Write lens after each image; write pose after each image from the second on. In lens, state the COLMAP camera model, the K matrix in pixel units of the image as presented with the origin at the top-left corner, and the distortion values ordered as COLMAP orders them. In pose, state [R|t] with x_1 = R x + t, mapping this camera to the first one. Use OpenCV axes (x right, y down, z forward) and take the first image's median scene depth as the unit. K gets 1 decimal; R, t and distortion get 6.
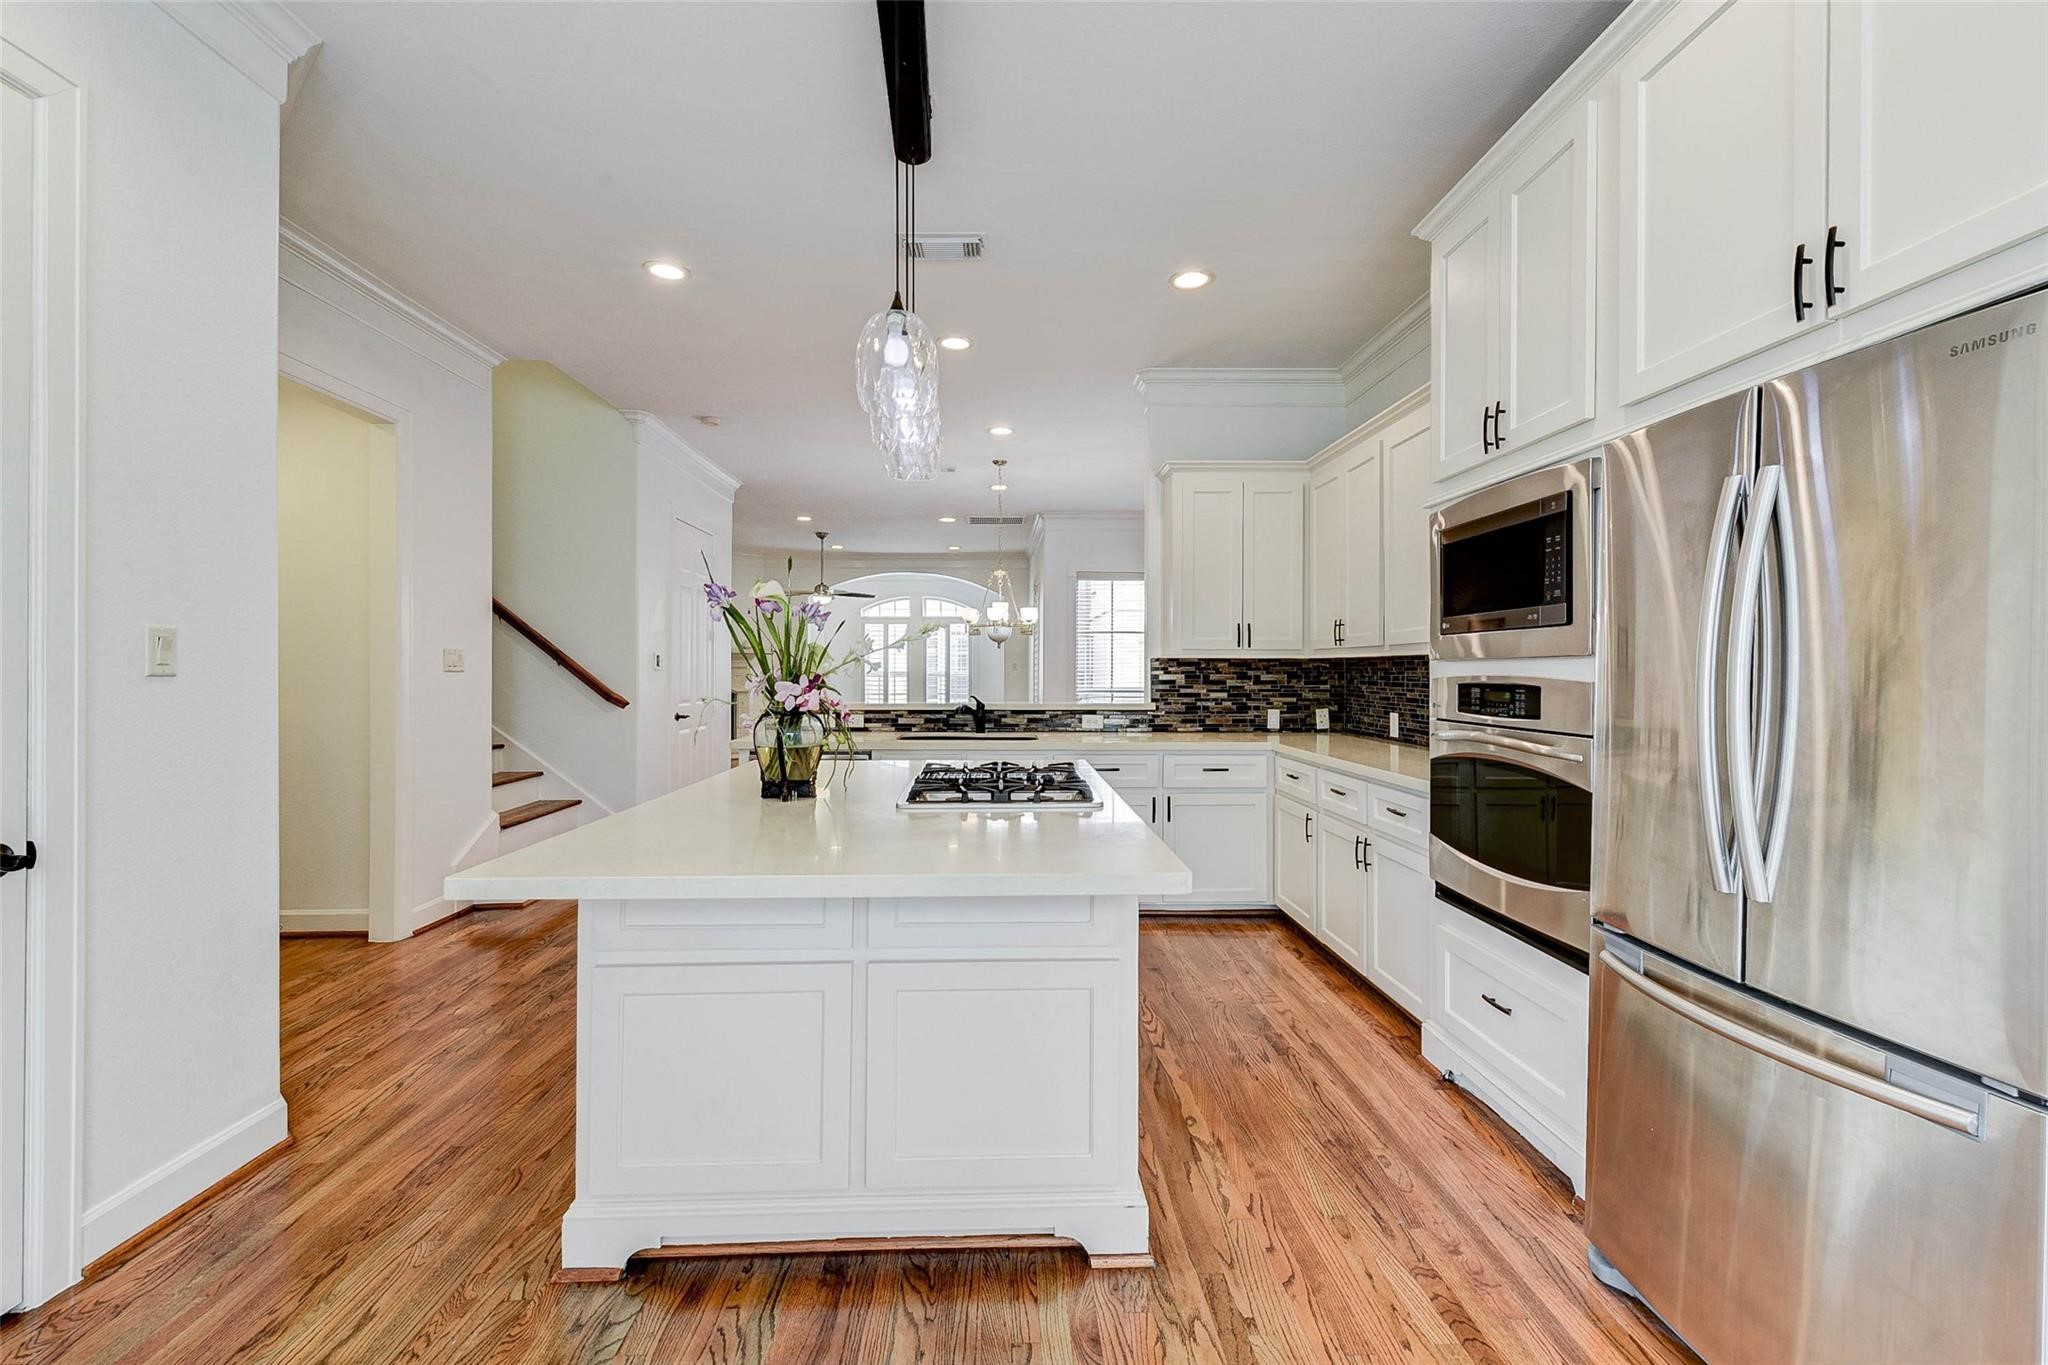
lens RADIAL K [[876.6, 0, 1027.6], [0, 876.6, 671.6], [0, 0, 1]] dist [0.031396, -0.011069]
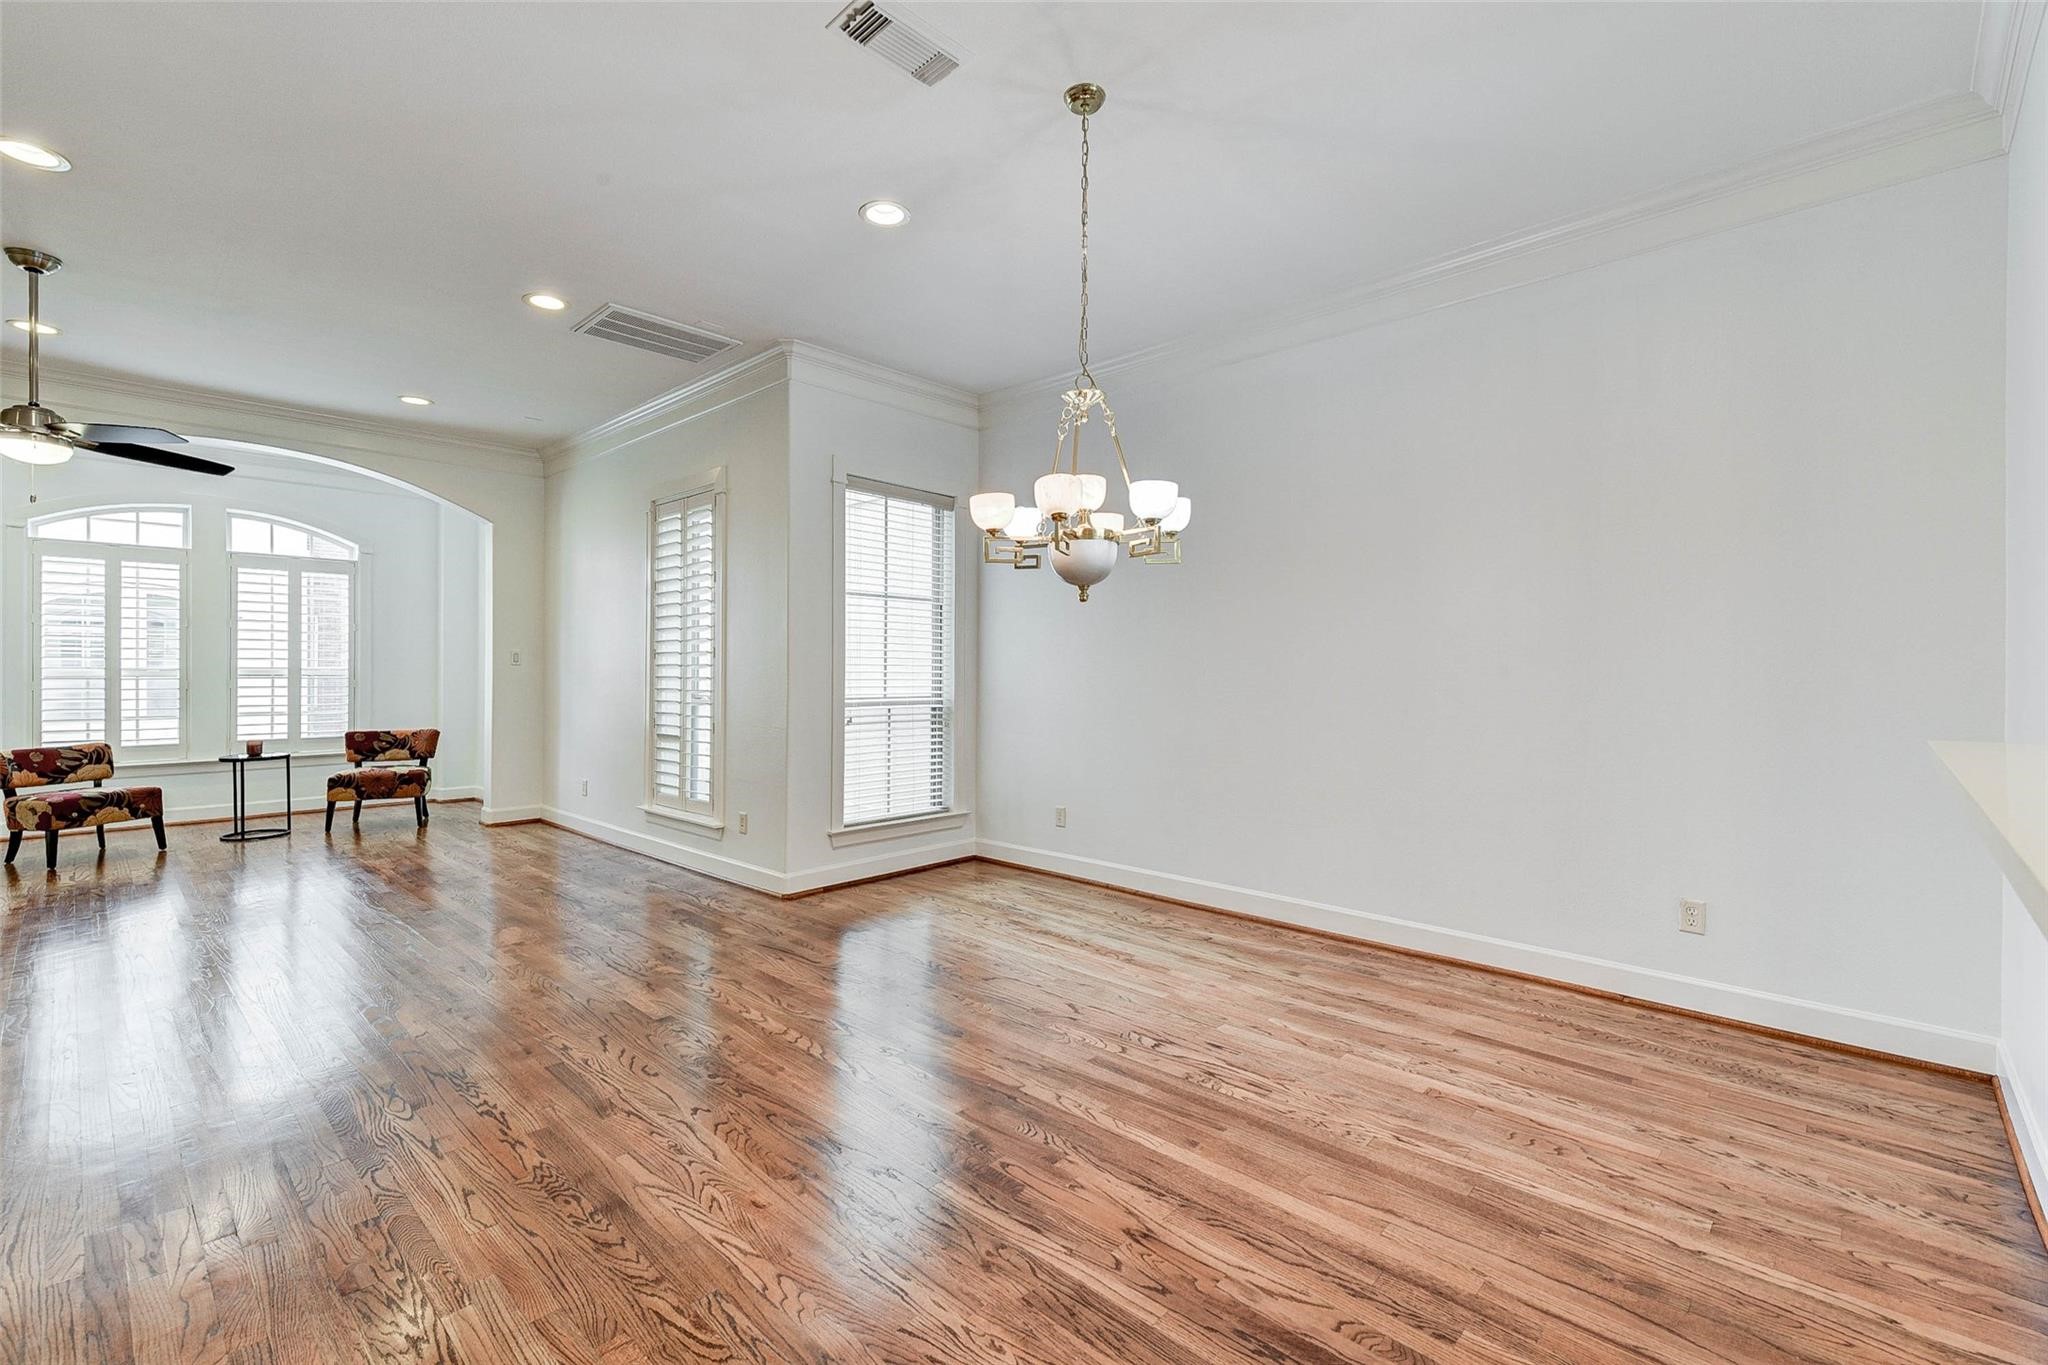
lens RADIAL K [[876.6, 0, 1027.6], [0, 876.6, 671.6], [0, 0, 1]] dist [0.031396, -0.011069]
pose [[0.716770, -0.000148, 0.697310, -0.601101], [-0.001550, 0.999997, 0.001805, 0.004308], [-0.697308, -0.002374, 0.716767, 1.454116]]
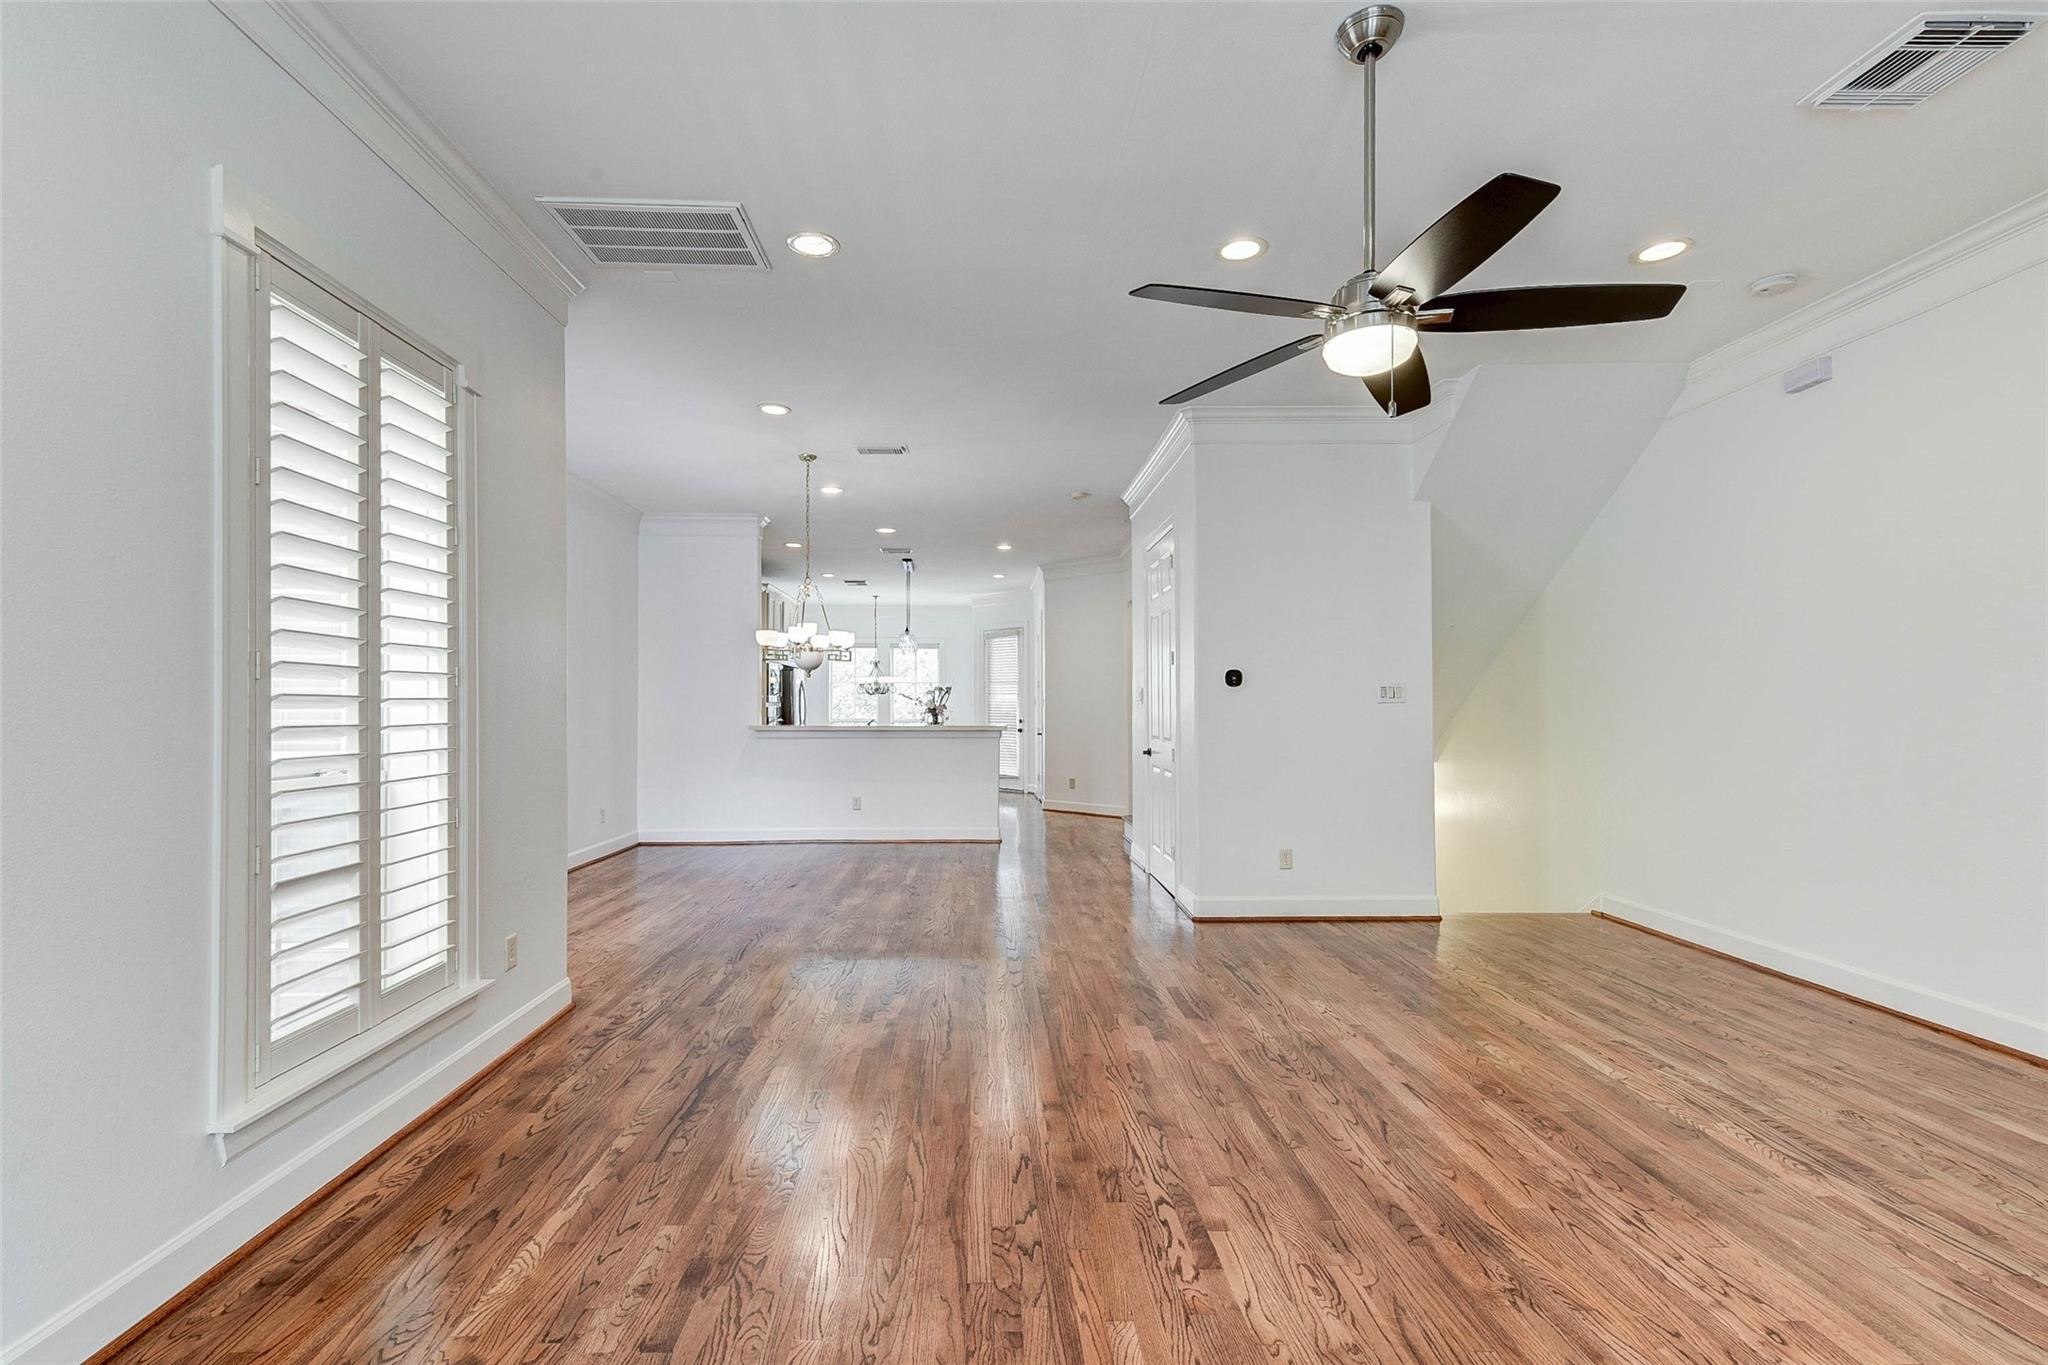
lens RADIAL K [[901.3, 0, 1014.3], [0, 901.3, 676.8], [0, 0, 1]] dist [0.026729, -0.008416]
pose [[-0.999931, 0.002171, 0.011553, -0.462992], [0.001745, 0.999322, -0.036765, 0.008872], [-0.011625, -0.036742, -0.999257, 3.665528]]
